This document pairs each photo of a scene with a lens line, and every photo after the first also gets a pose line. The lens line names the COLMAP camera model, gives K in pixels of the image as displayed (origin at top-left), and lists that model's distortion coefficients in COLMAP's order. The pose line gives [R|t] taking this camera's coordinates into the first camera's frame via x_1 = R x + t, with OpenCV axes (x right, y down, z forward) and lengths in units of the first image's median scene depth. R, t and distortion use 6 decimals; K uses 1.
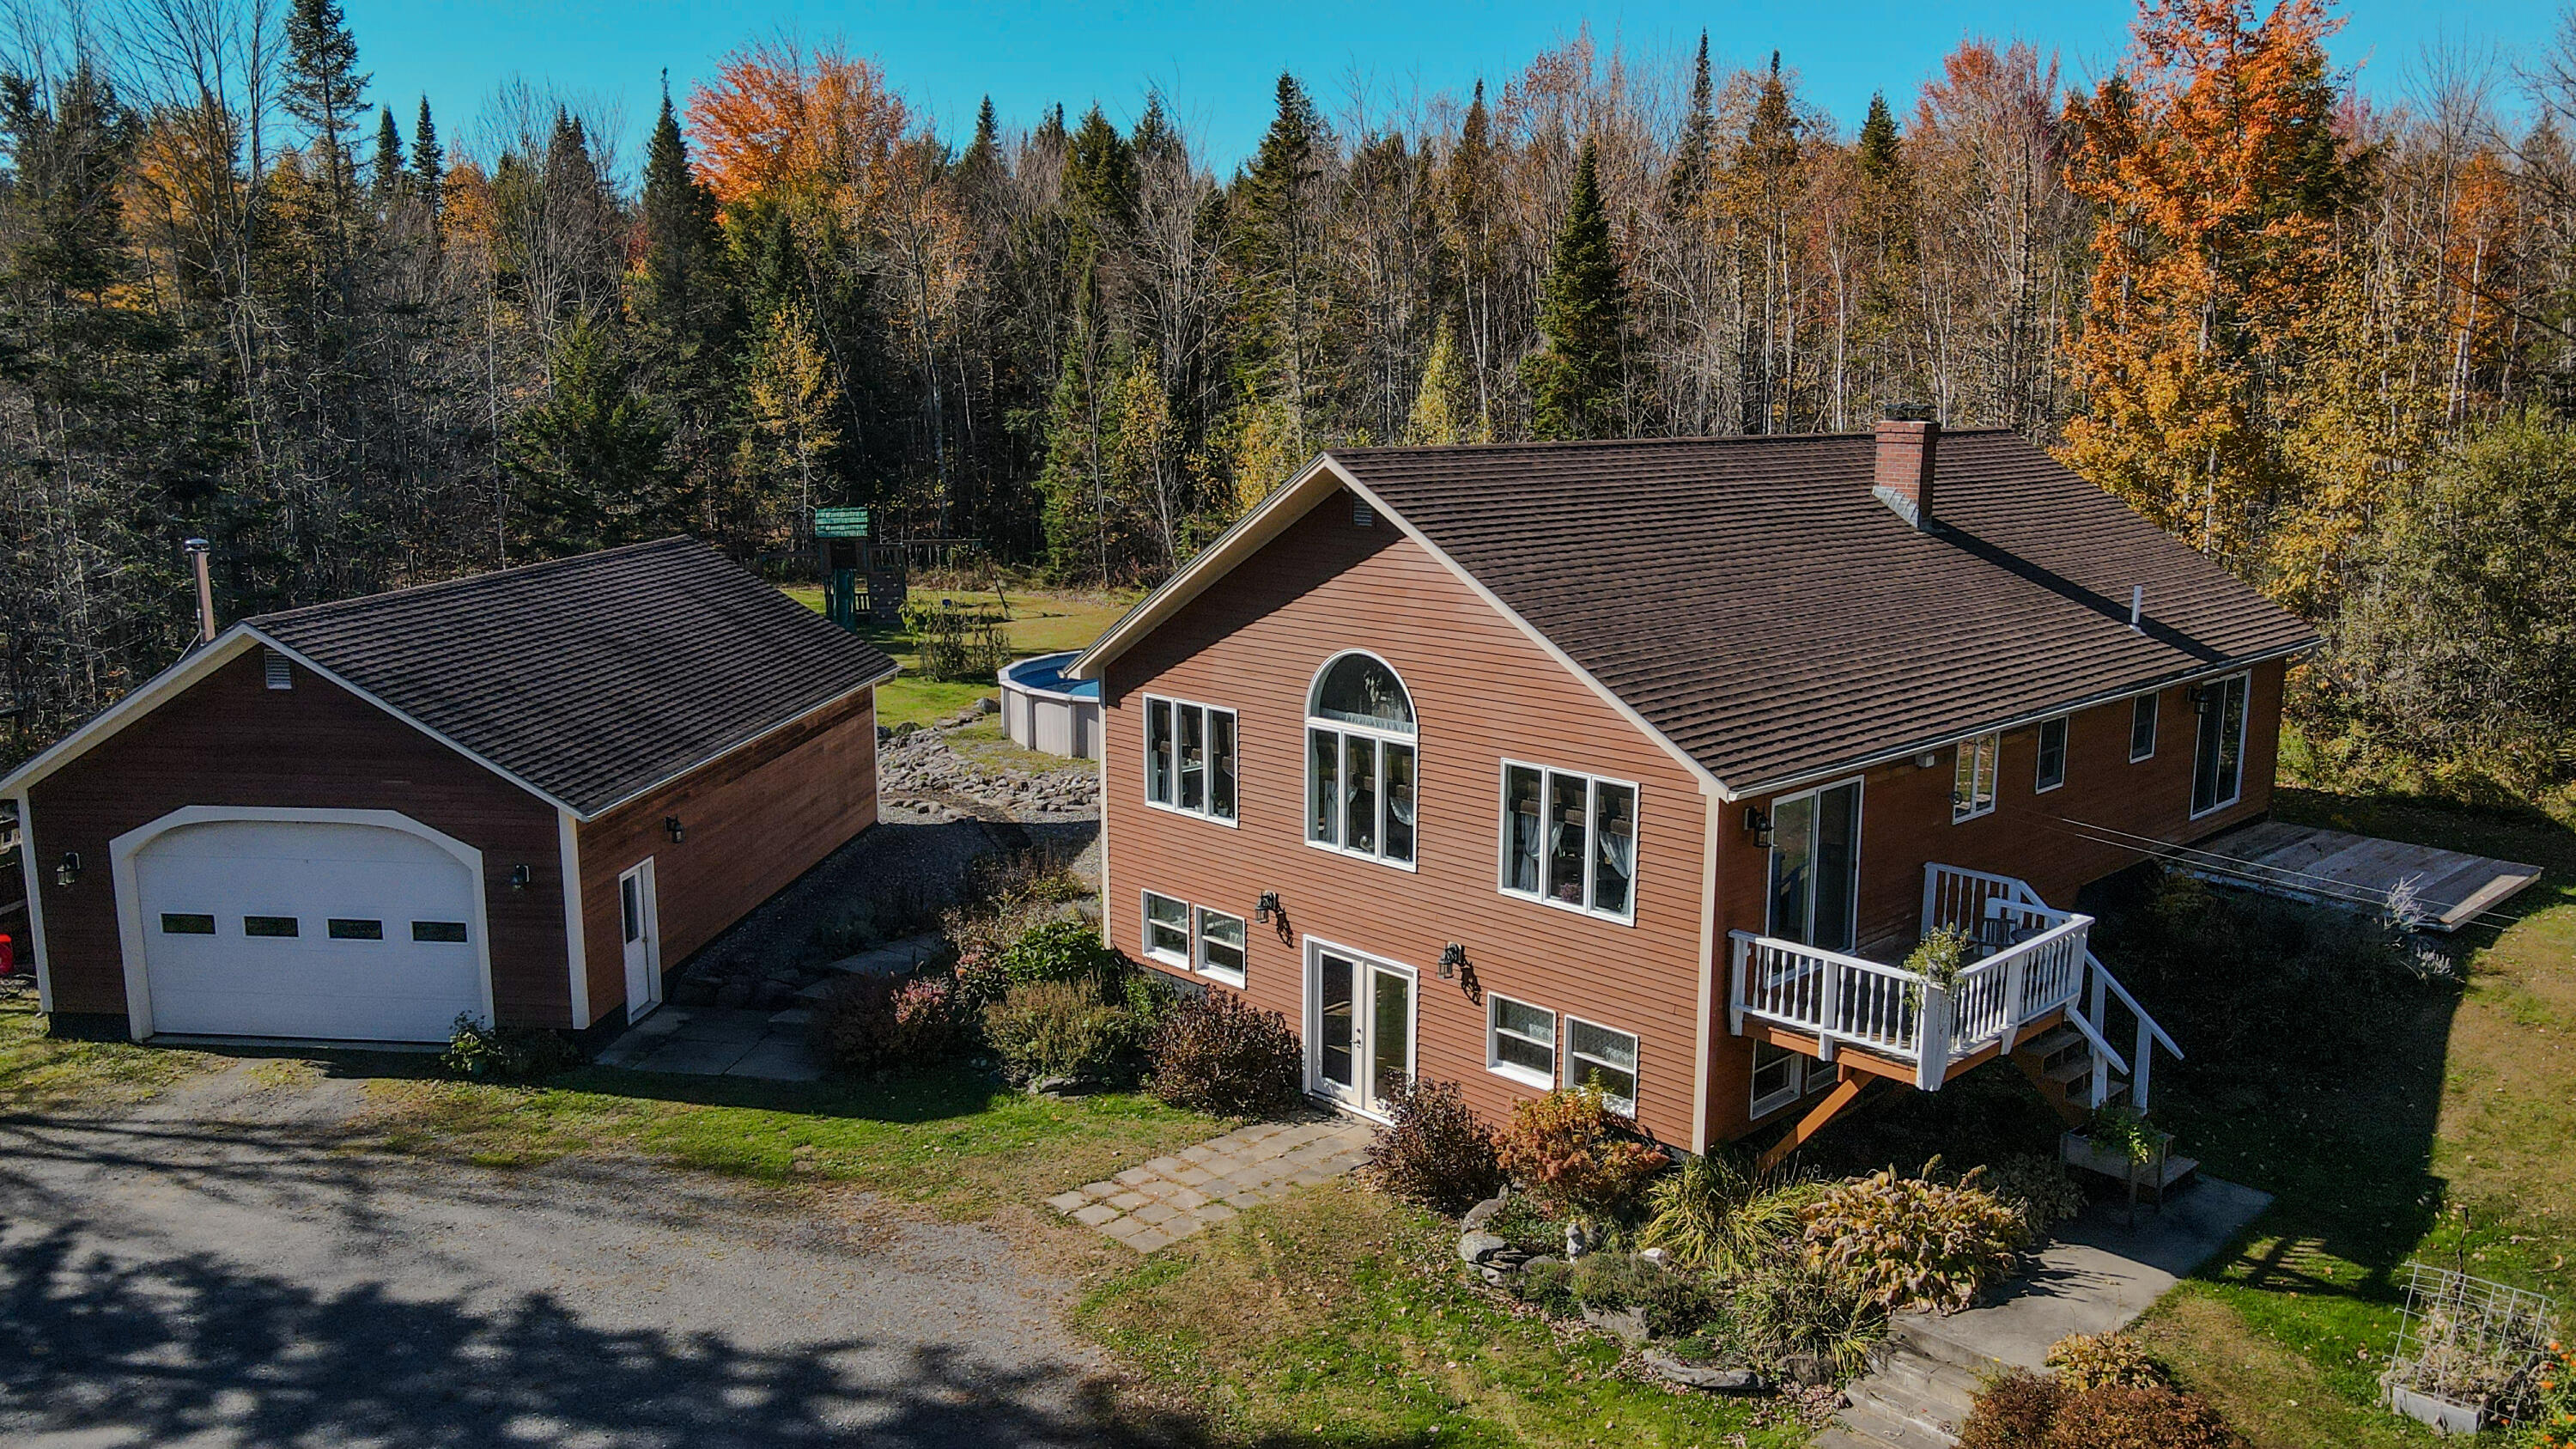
lens RADIAL K [[1923.7, 0, 1288.0], [0, 1923.7, 724.5], [0, 0, 1]] dist [-0.016799, 0.074614]
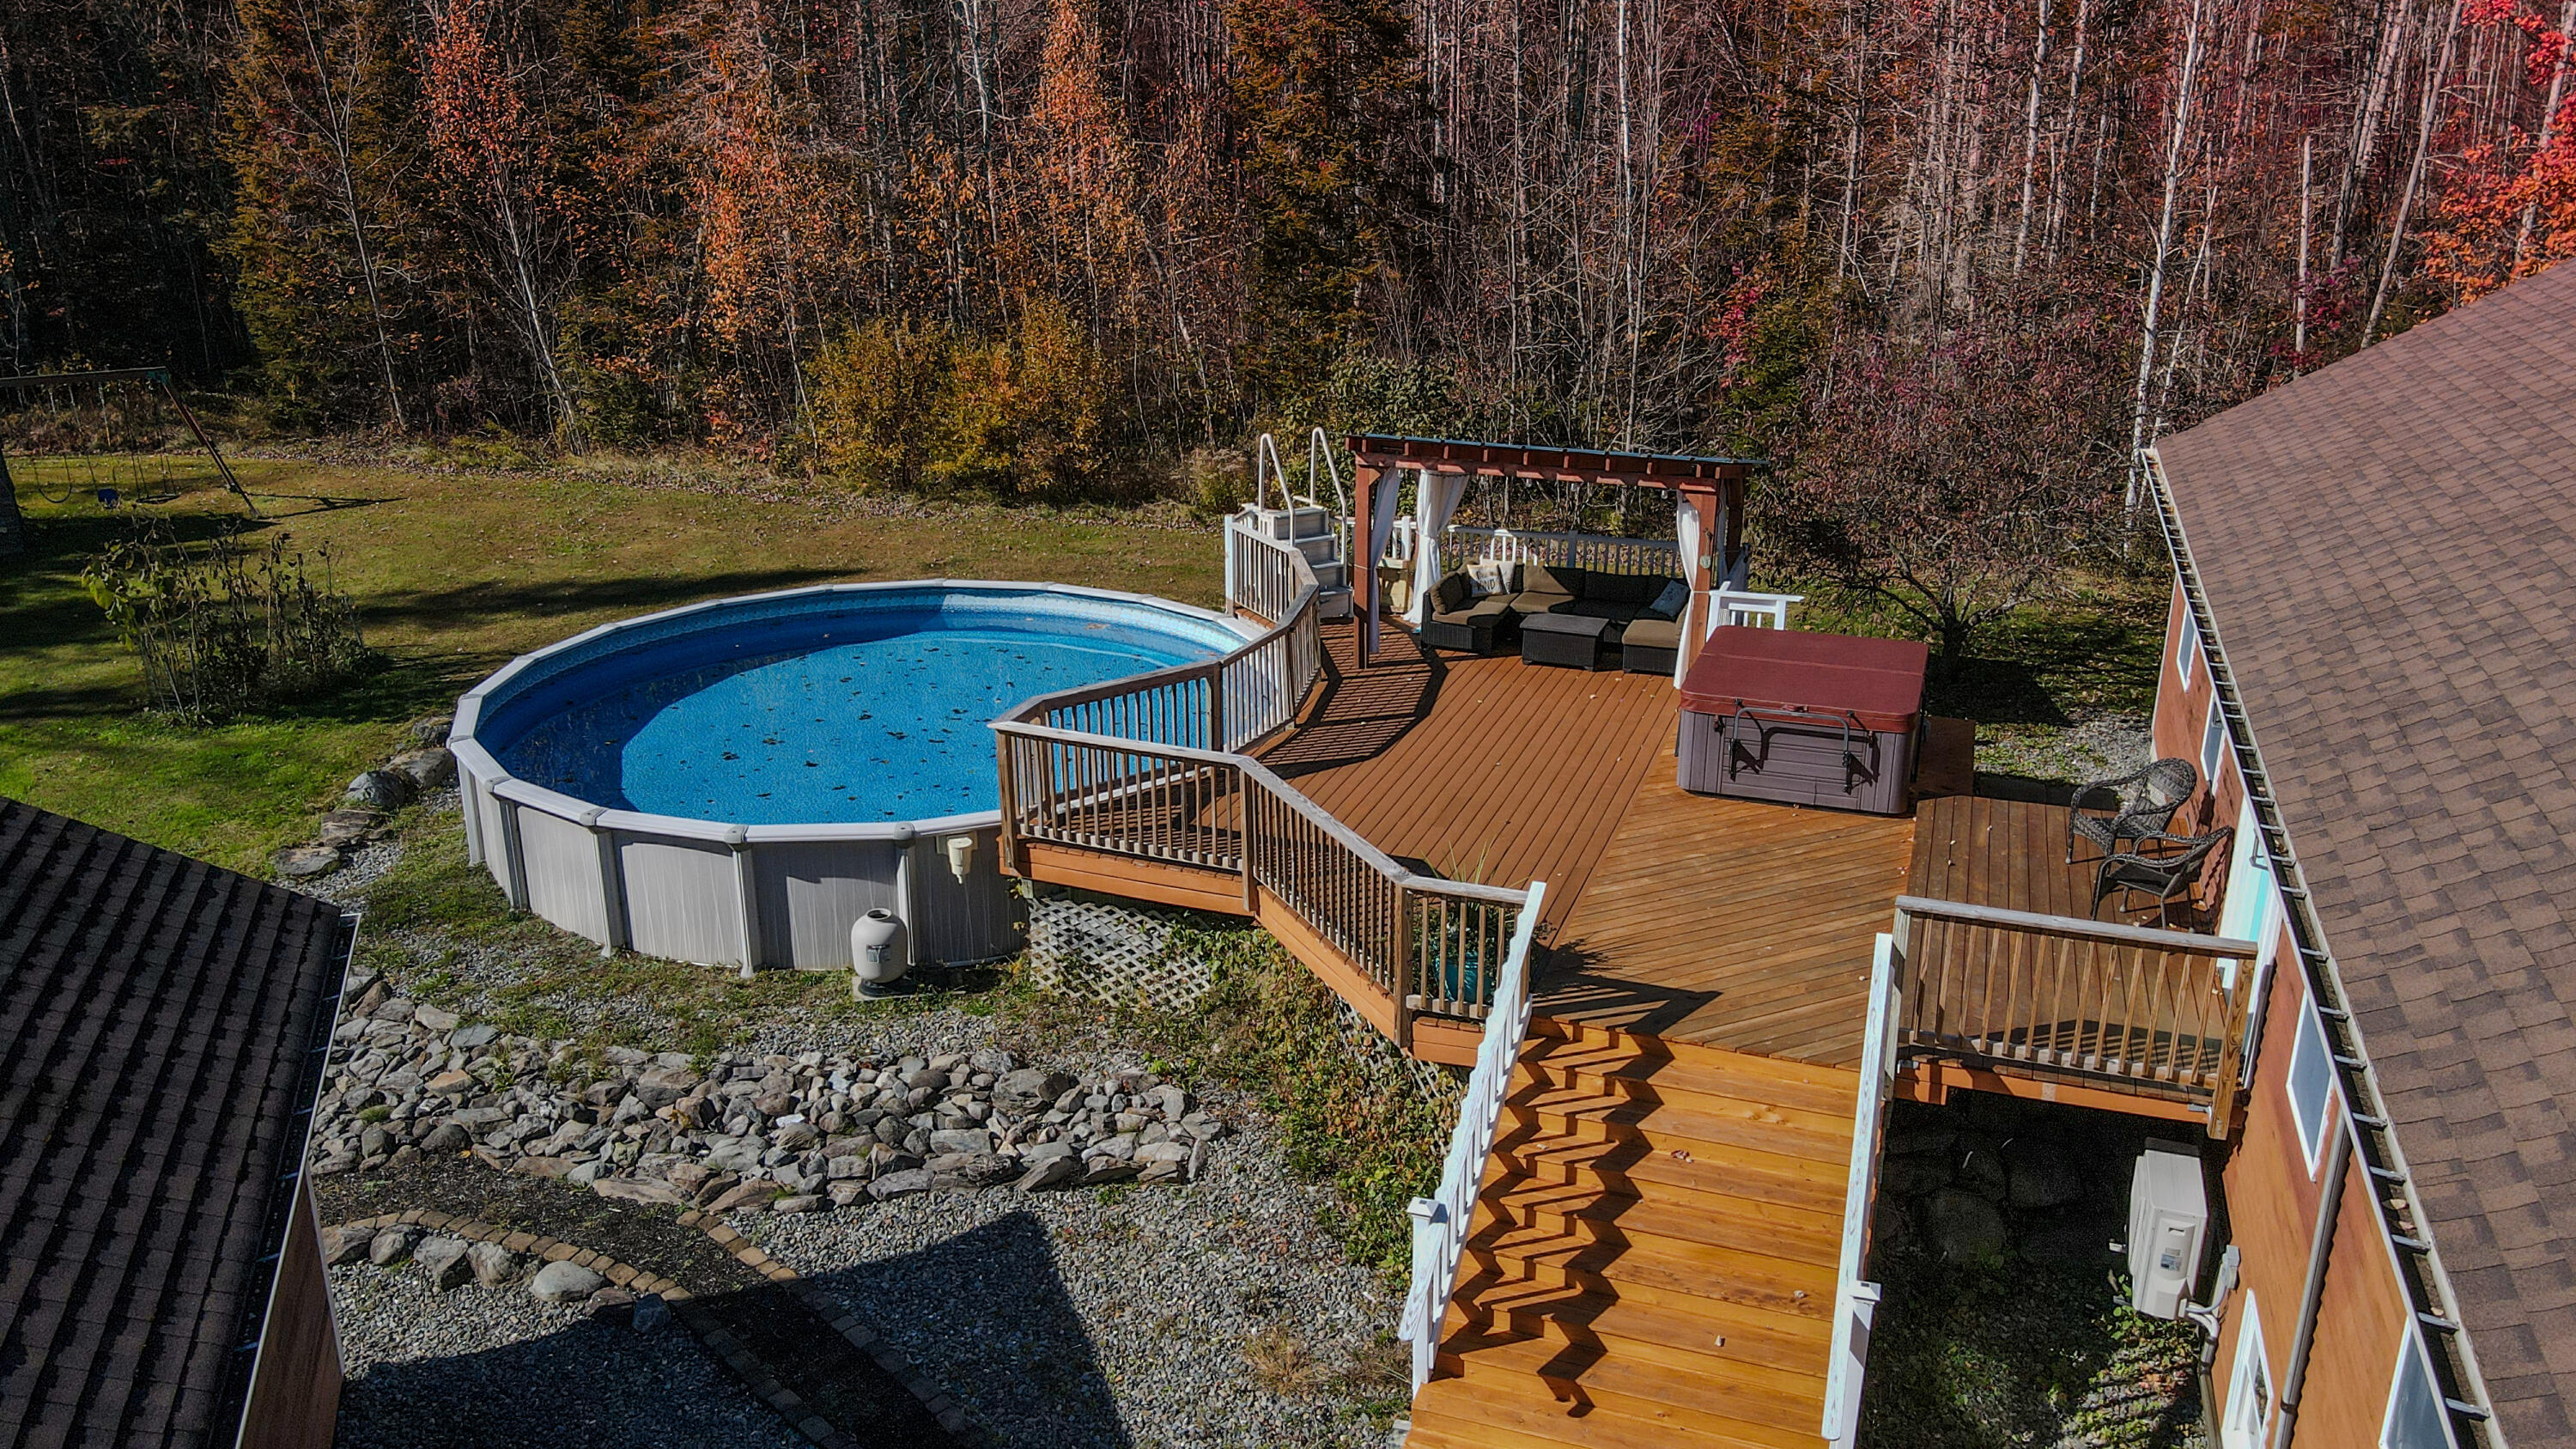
lens RADIAL K [[1923.7, 0, 1288.0], [0, 1923.7, 724.5], [0, 0, 1]] dist [-0.016799, 0.074614]
pose [[0.898656, -0.142871, 0.414735, -0.291789], [0.080324, 0.983082, 0.164612, -0.158160], [-0.431237, -0.114617, 0.894929, 0.995271]]
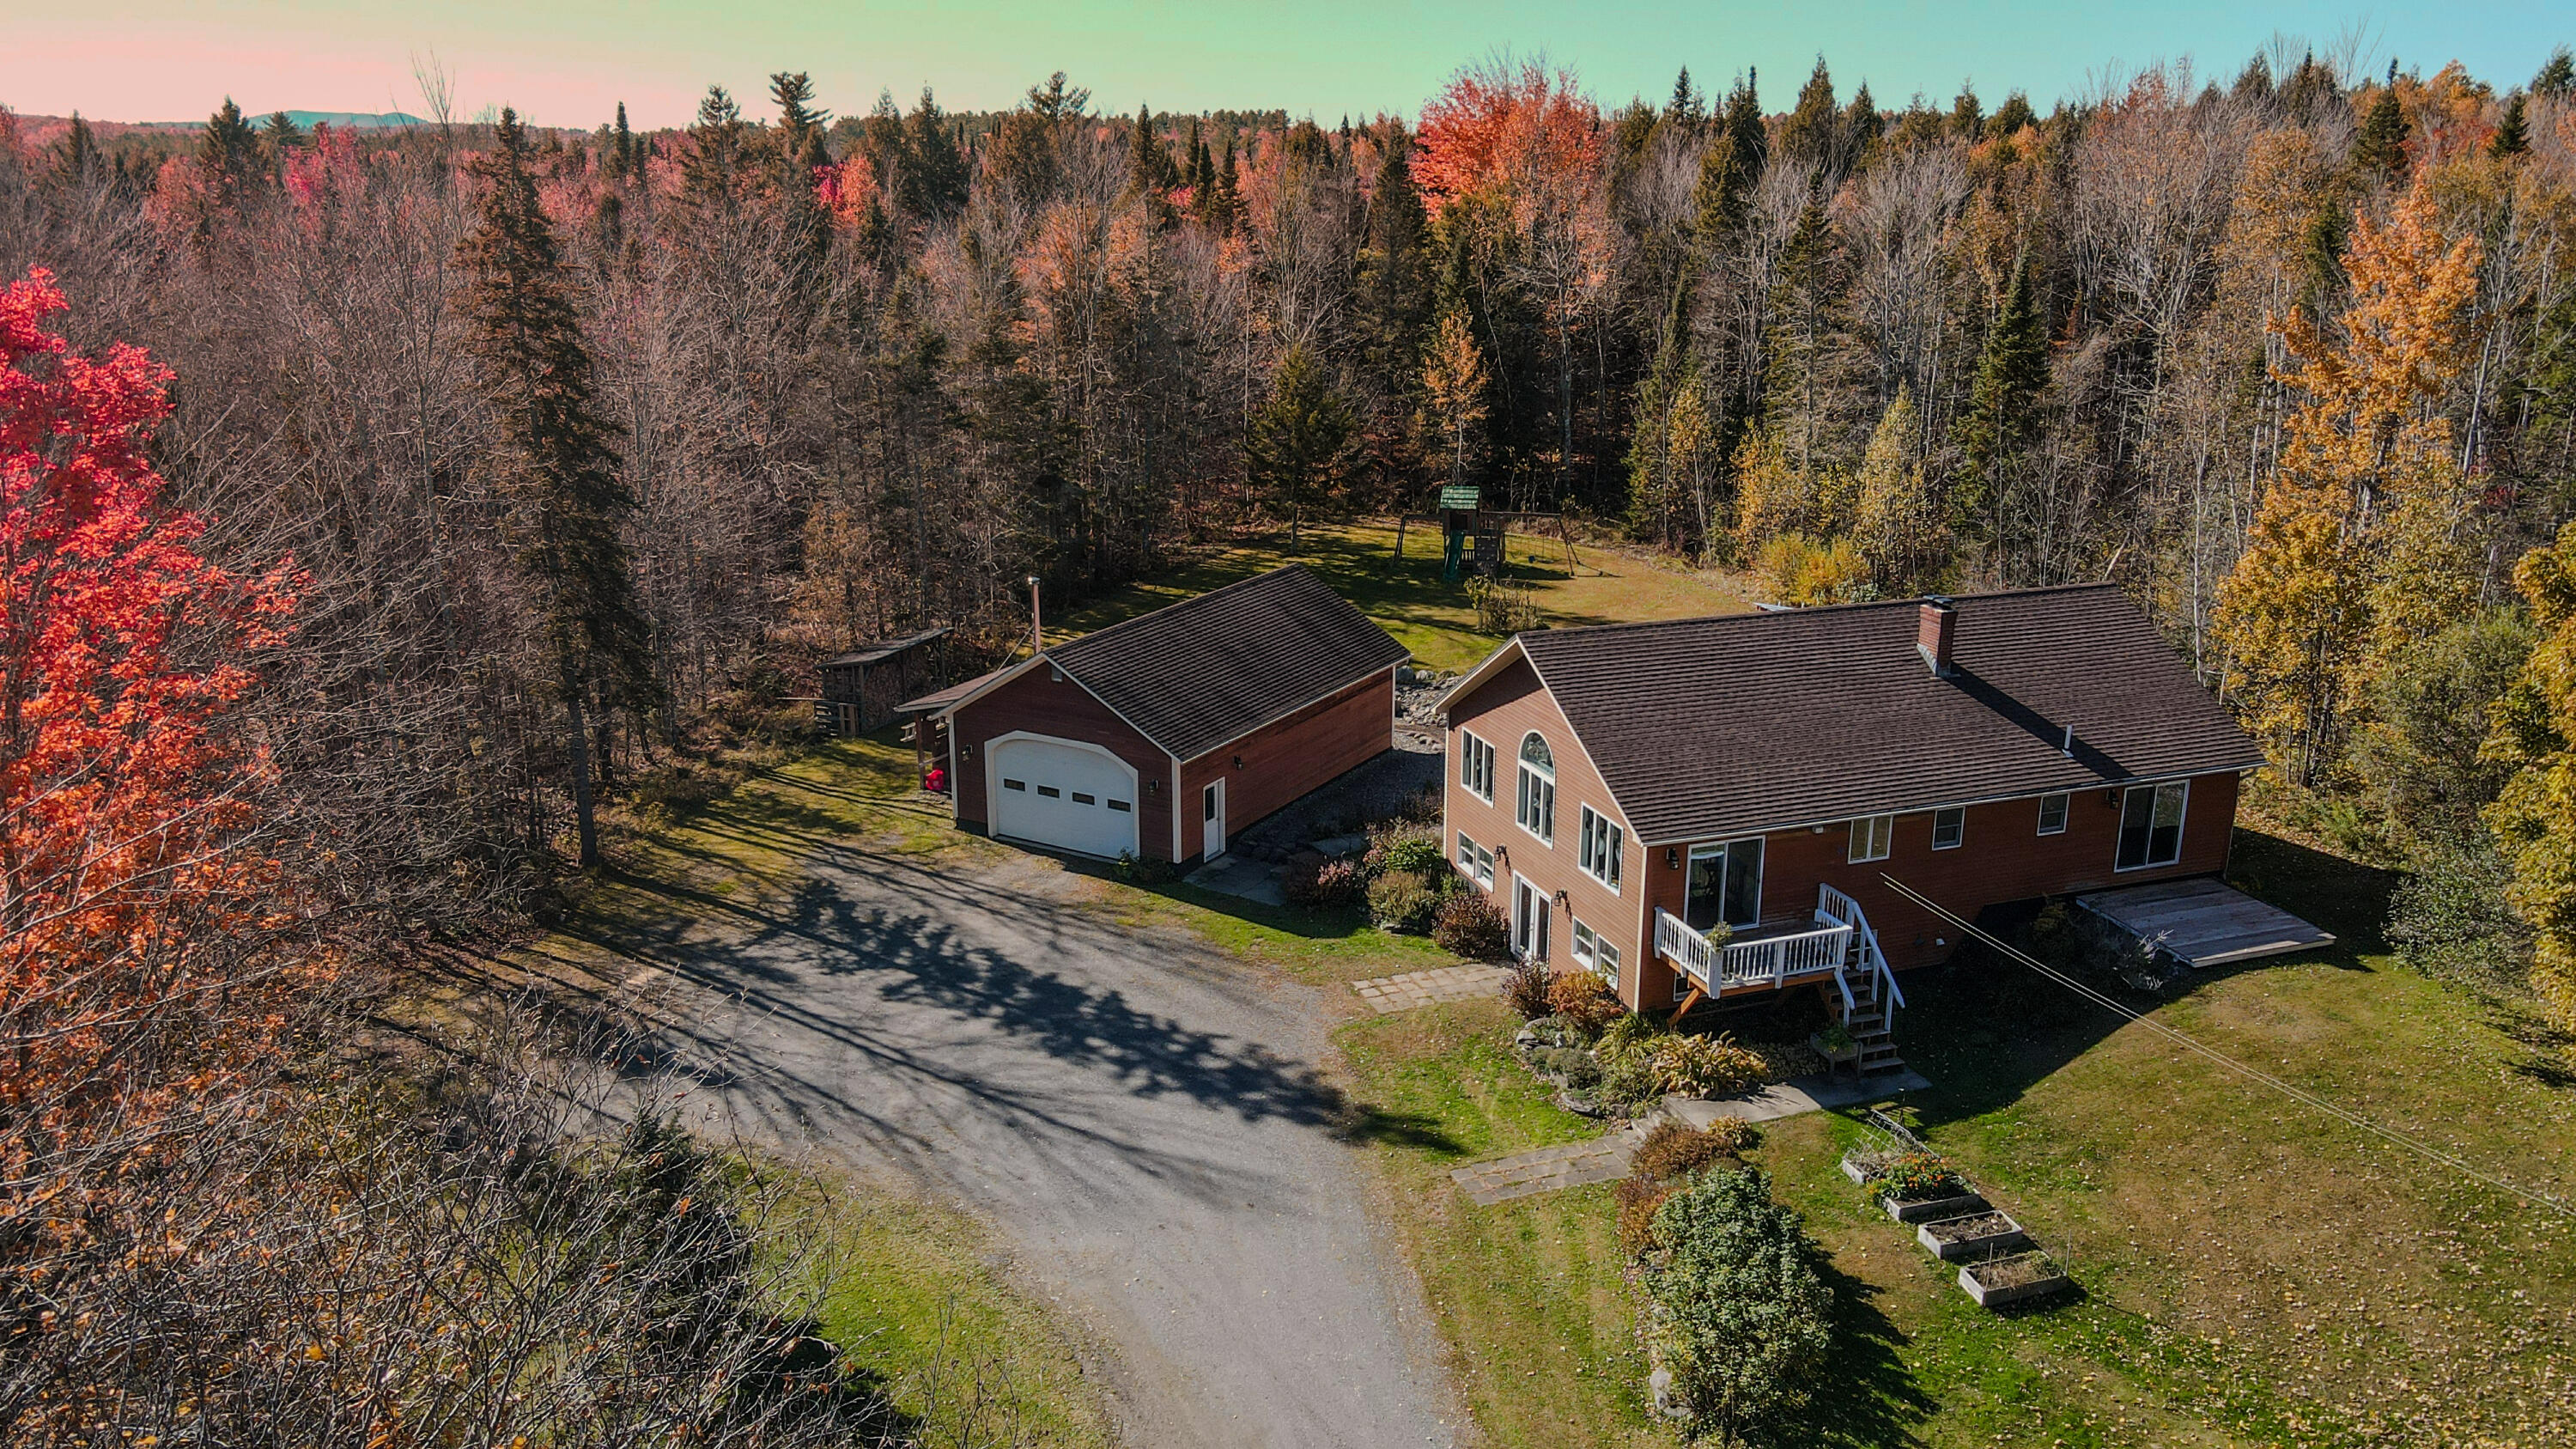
lens RADIAL K [[1923.7, 0, 1288.0], [0, 1923.7, 724.5], [0, 0, 1]] dist [-0.016799, 0.074614]
pose [[0.913382, 0.113923, -0.390840, 0.527865], [-0.072340, 0.990187, 0.119566, -0.243054], [0.400626, -0.080936, 0.912660, -0.808152]]
